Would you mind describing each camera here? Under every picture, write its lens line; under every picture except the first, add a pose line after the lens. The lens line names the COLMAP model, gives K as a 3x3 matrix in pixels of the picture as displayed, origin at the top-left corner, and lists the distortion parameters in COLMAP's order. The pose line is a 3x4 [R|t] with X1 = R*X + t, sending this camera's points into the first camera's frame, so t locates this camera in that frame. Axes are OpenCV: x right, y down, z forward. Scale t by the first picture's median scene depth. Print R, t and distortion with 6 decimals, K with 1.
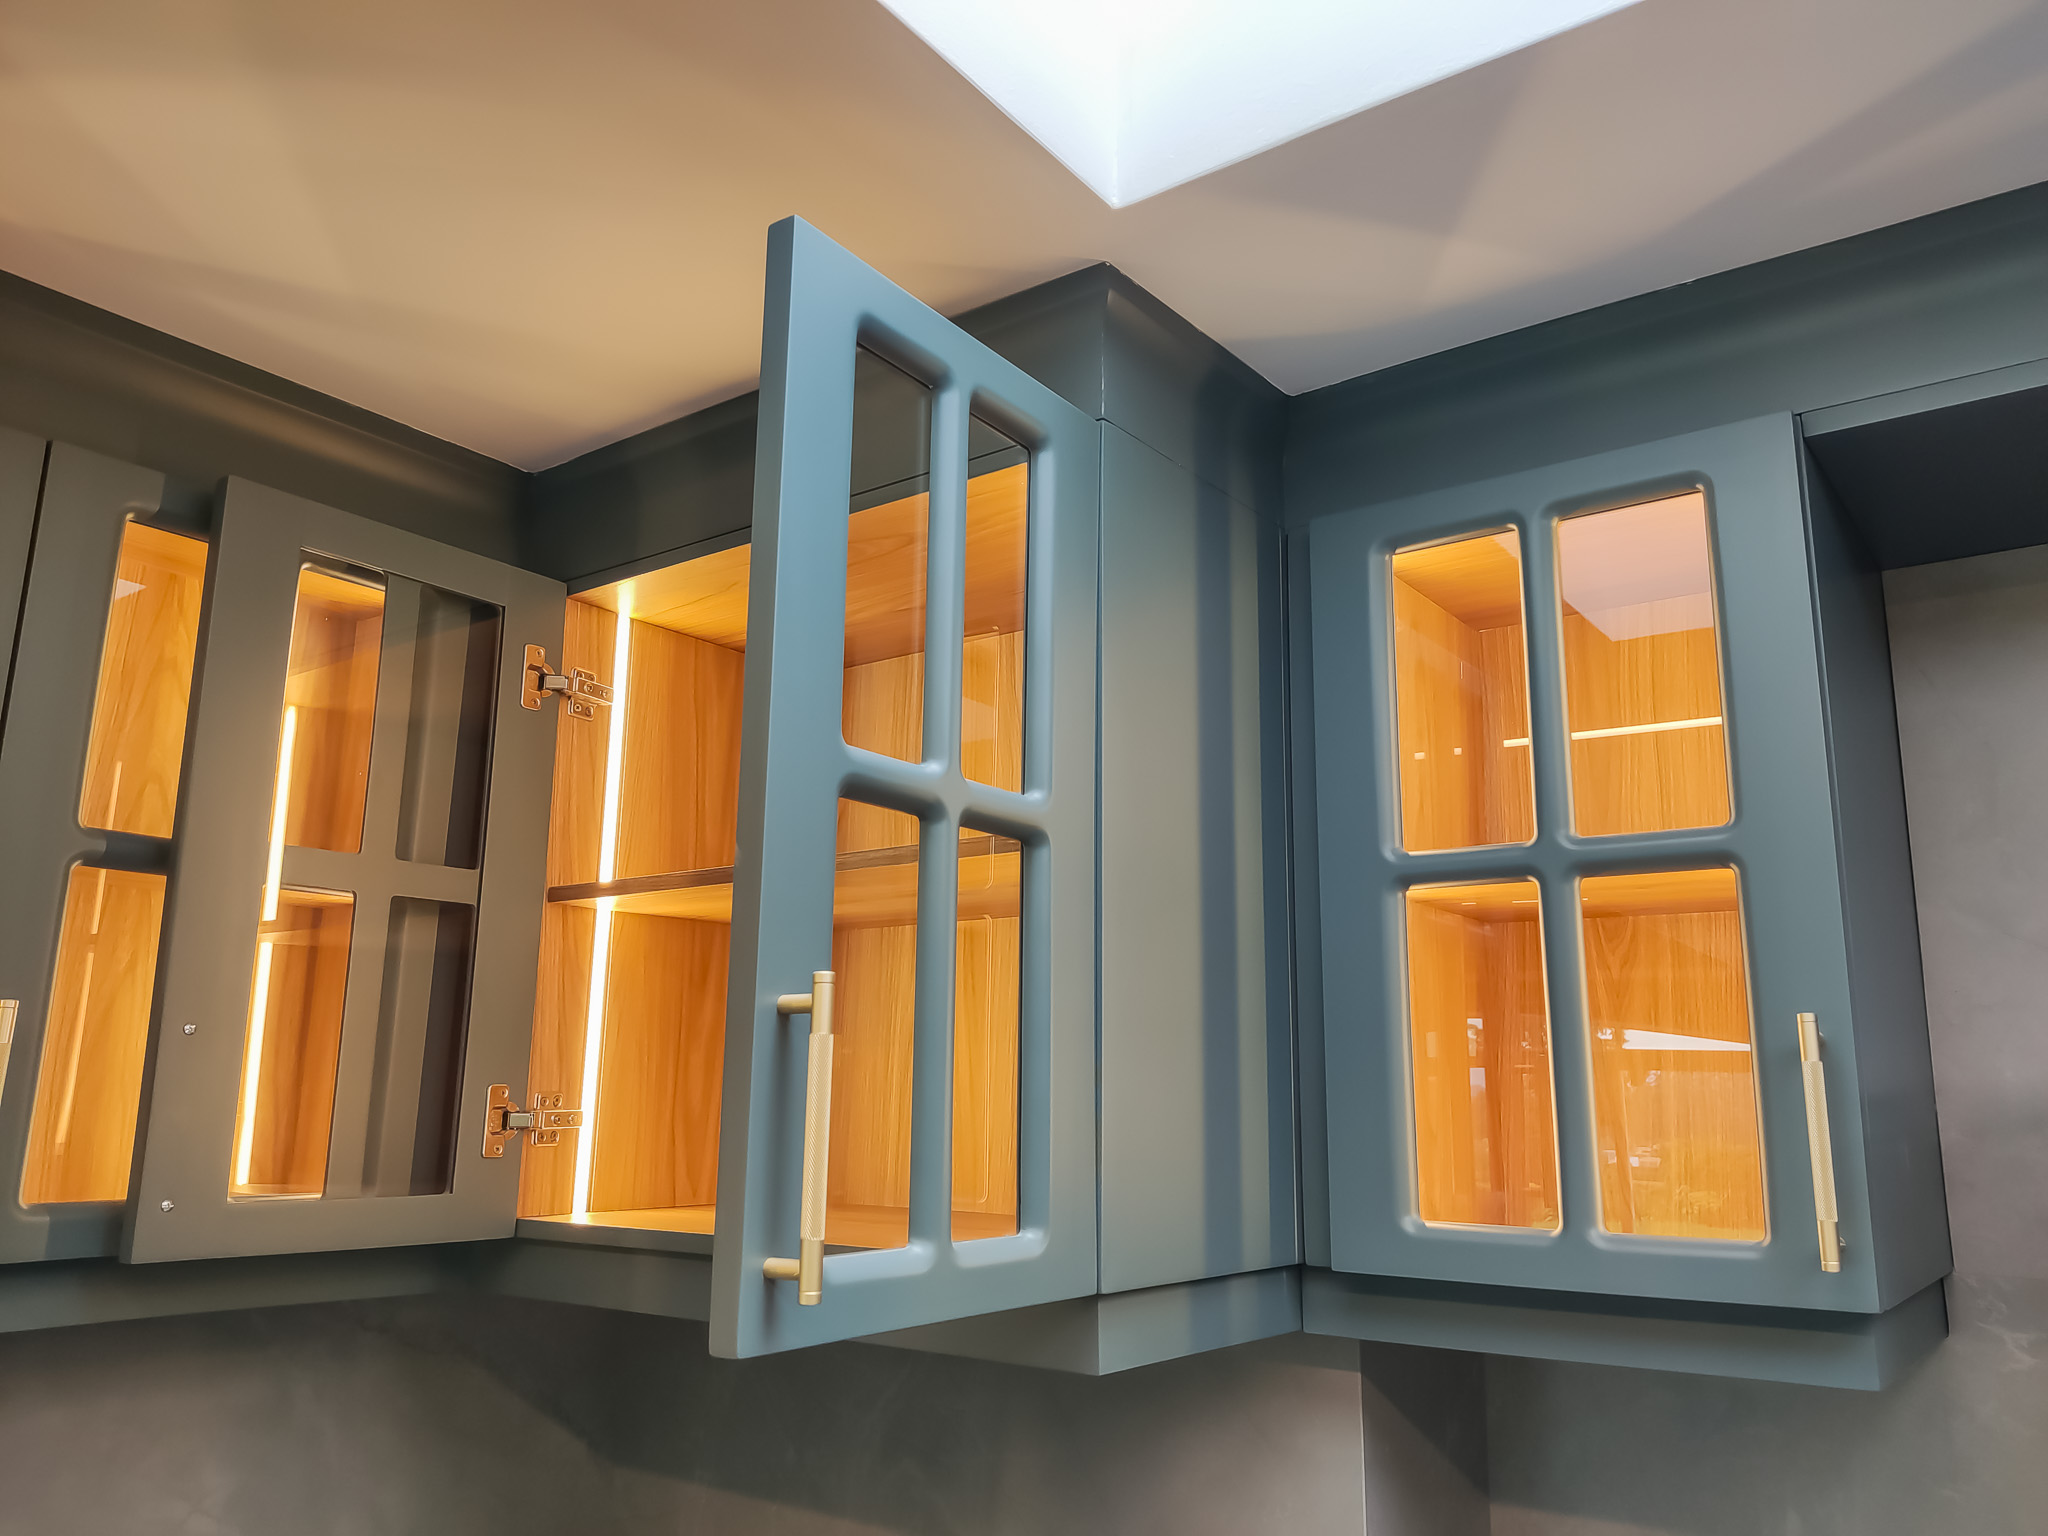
lens RADIAL K [[1573.0, 0, 1017.1], [0, 1573.0, 774.8], [0, 0, 1]] dist [0.026068, -0.047673]
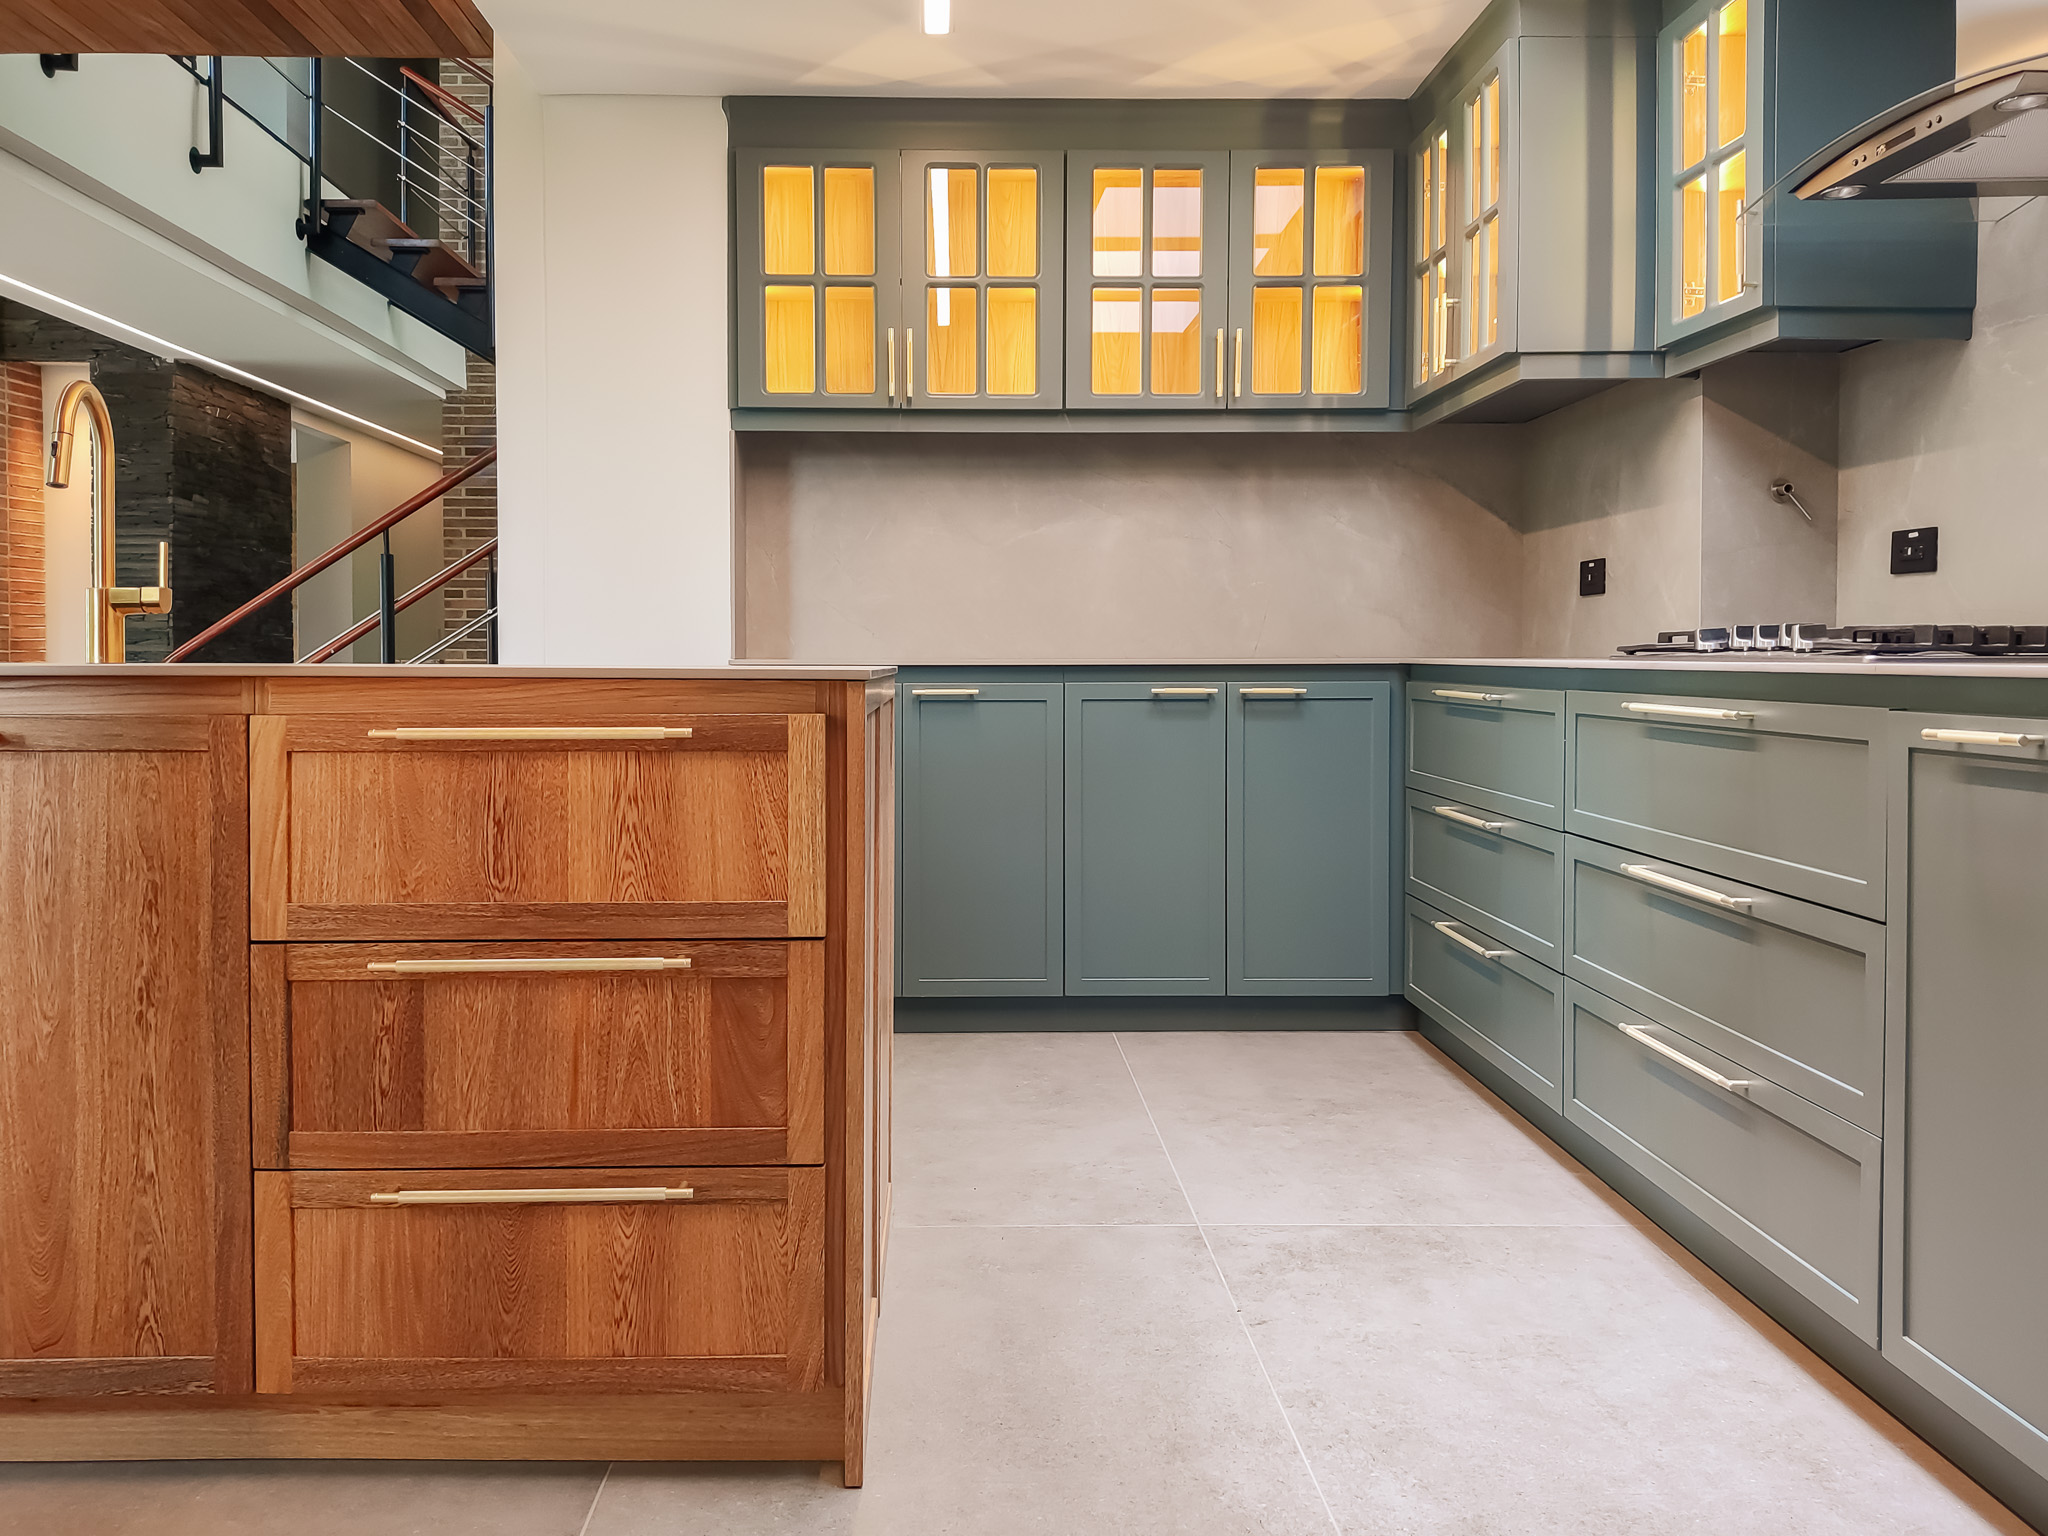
lens RADIAL K [[1546.2, 0, 938.2], [0, 1546.2, 772.2], [0, 0, 1]] dist [-0.005346, -0.012674]
pose [[0.611304, 0.036750, -0.790542, 1.483132], [0.179779, 0.966357, 0.183942, 0.306047], [0.770706, -0.254567, 0.584130, -1.535518]]
